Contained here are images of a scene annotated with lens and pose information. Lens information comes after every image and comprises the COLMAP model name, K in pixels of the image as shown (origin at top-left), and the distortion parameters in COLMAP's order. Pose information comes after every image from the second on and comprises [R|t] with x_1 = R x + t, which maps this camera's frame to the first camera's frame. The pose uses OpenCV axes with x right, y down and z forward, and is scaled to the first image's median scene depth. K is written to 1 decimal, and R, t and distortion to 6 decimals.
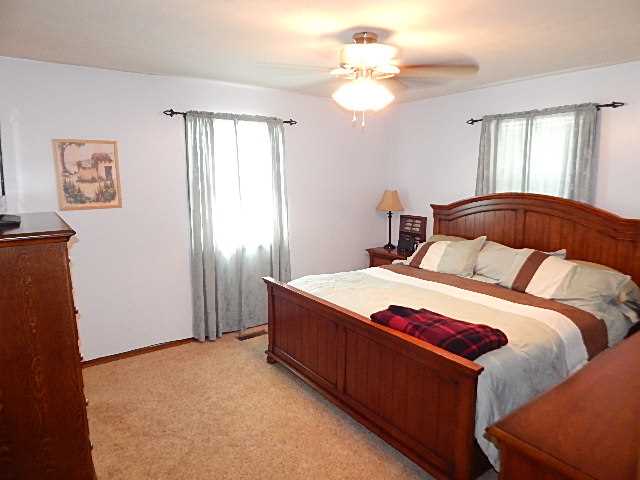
lens RADIAL K [[420.5, 0, 319.8], [0, 420.5, 240.2], [0, 0, 1]] dist [-0.000958, 0.002762]
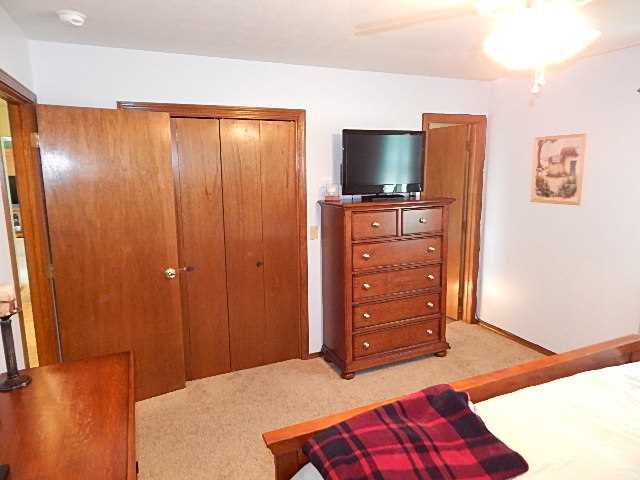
lens RADIAL K [[420.5, 0, 319.1], [0, 420.5, 238.4], [0, 0, 1]] dist [-0.000958, 0.002762]
pose [[-0.201350, 0.178027, -0.963205, 0.576946], [-0.129393, 0.969893, 0.206312, -0.129210], [0.970935, 0.166173, -0.172252, 0.640474]]
